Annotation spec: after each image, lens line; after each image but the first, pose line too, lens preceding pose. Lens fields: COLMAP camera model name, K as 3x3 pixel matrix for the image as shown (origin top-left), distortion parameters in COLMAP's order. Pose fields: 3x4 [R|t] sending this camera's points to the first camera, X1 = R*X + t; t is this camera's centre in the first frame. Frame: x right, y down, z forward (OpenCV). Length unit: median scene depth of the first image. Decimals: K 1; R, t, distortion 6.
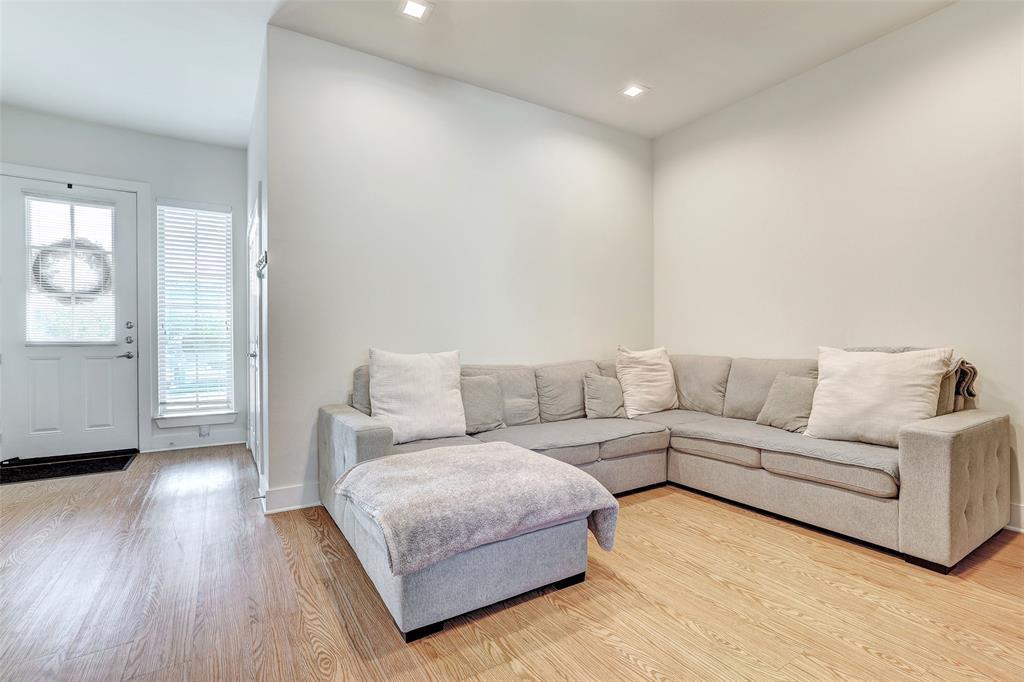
lens RADIAL K [[464.2, 0, 512.0], [0, 464.2, 341.0], [0, 0, 1]] dist [-0.042445, 0.021622]
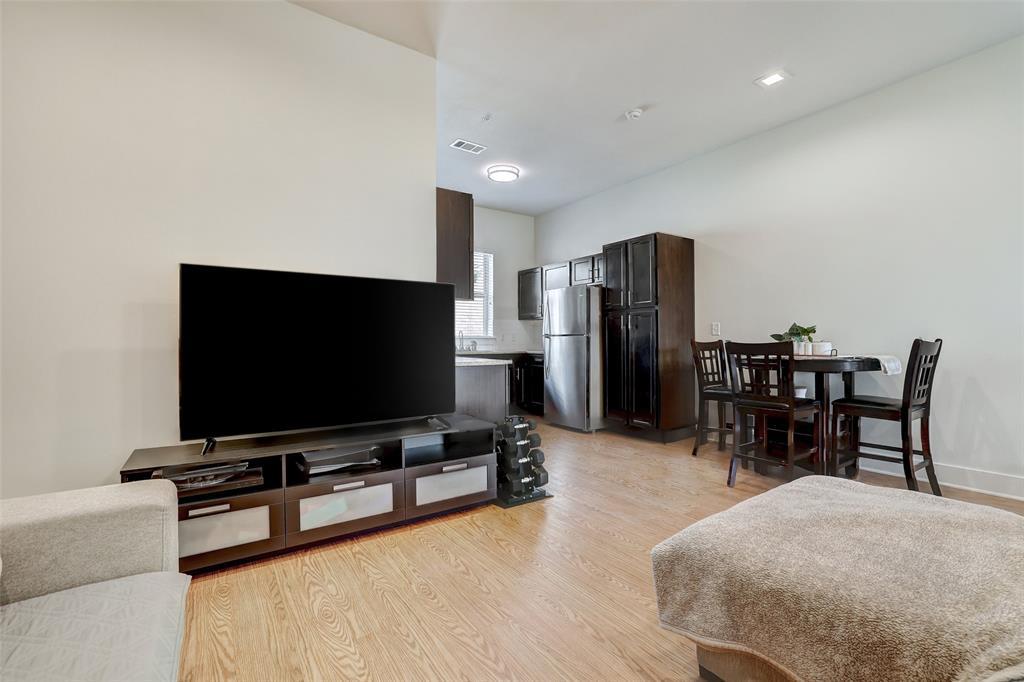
lens RADIAL K [[449.6, 0, 506.6], [0, 449.6, 330.0], [0, 0, 1]] dist [-0.012621, 0.000126]
pose [[-0.999495, 0.013008, -0.028996, 0.364414], [0.013459, 0.999791, -0.015406, -0.007653], [0.028789, -0.015789, -0.999461, 1.310195]]
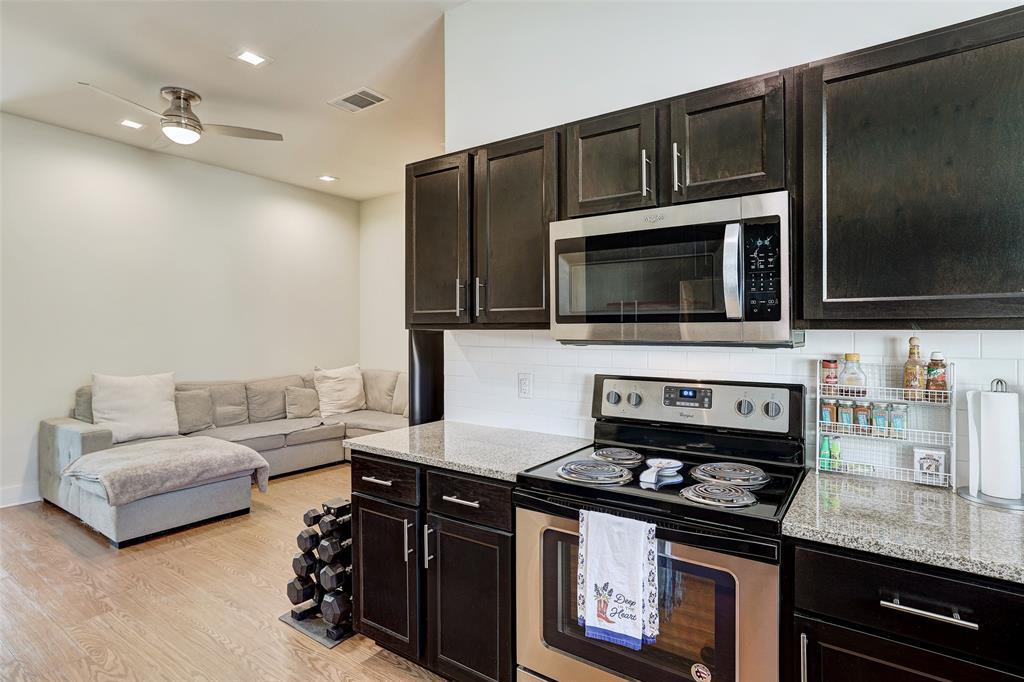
lens RADIAL K [[515.7, 0, 512.0], [0, 515.7, 341.0], [0, 0, 1]] dist [-0.002041, 0.000803]
pose [[0.921008, 0.008006, 0.389460, 0.233820], [-0.009987, 0.999945, 0.003063, -0.096800], [-0.389415, -0.006711, 0.921038, -0.858322]]
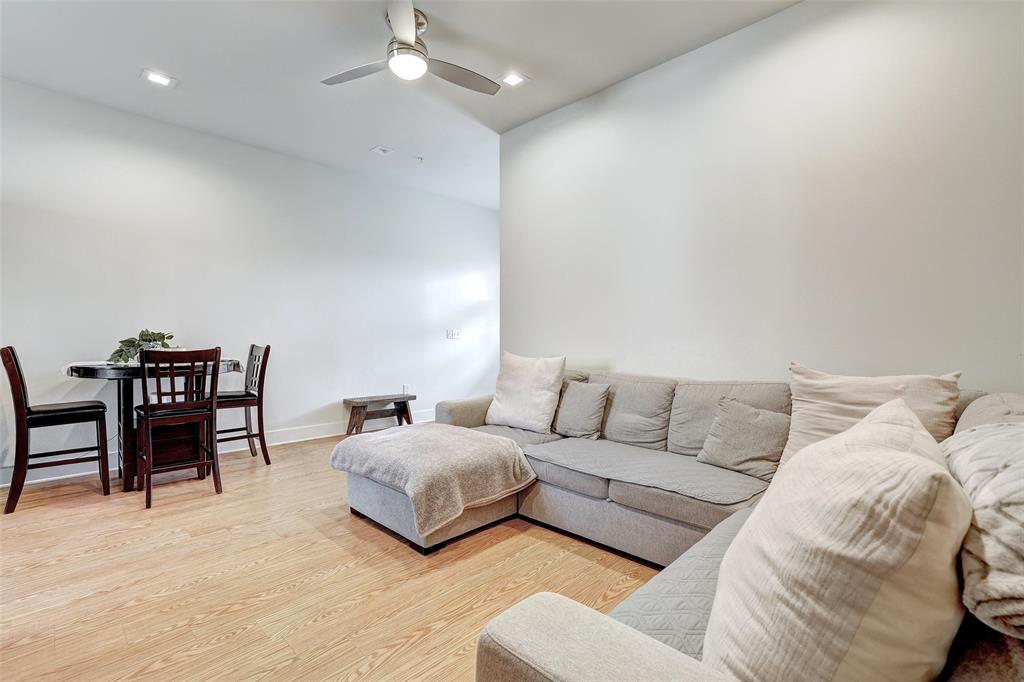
lens RADIAL K [[464.2, 0, 512.0], [0, 464.2, 341.0], [0, 0, 1]] dist [-0.042445, 0.021622]
pose [[0.245333, 0.019957, -0.969233, 1.035870], [-0.010237, 0.999786, 0.017995, -0.038945], [0.969385, 0.005507, 0.245485, 0.714483]]
